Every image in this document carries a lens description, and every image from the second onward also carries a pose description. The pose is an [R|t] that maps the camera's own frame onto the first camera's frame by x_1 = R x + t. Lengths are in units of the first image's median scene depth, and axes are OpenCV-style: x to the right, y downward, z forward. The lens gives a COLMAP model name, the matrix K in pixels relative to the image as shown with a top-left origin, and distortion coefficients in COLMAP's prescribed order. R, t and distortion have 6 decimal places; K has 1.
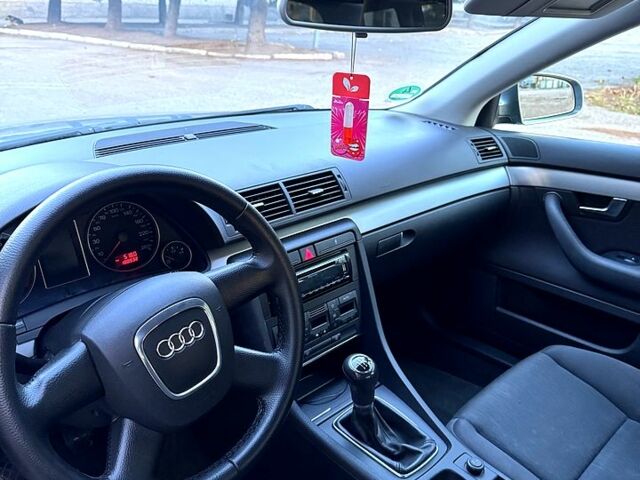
lens RADIAL K [[572.2, 0, 320.0], [0, 572.2, 240.0], [0, 0, 1]] dist [0.003231, 0.001292]
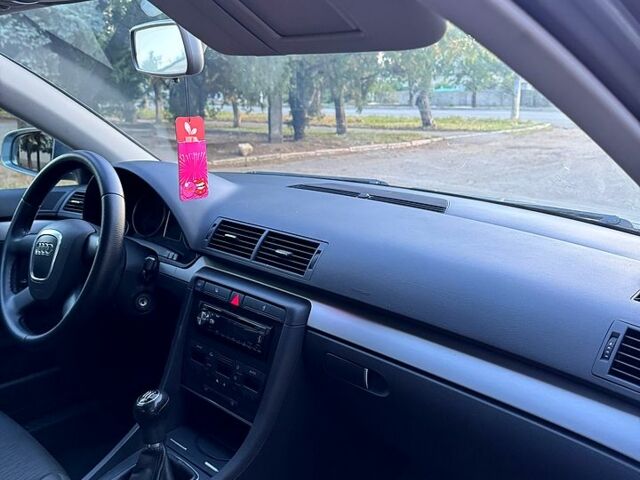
lens RADIAL K [[572.2, 0, 320.0], [0, 572.2, 240.0], [0, 0, 1]] dist [0.003231, 0.001292]
pose [[0.023809, 0.203871, -0.978708, 0.916059], [-0.393705, 0.901785, 0.178270, -0.297683], [0.918929, 0.381077, 0.101735, 0.967407]]
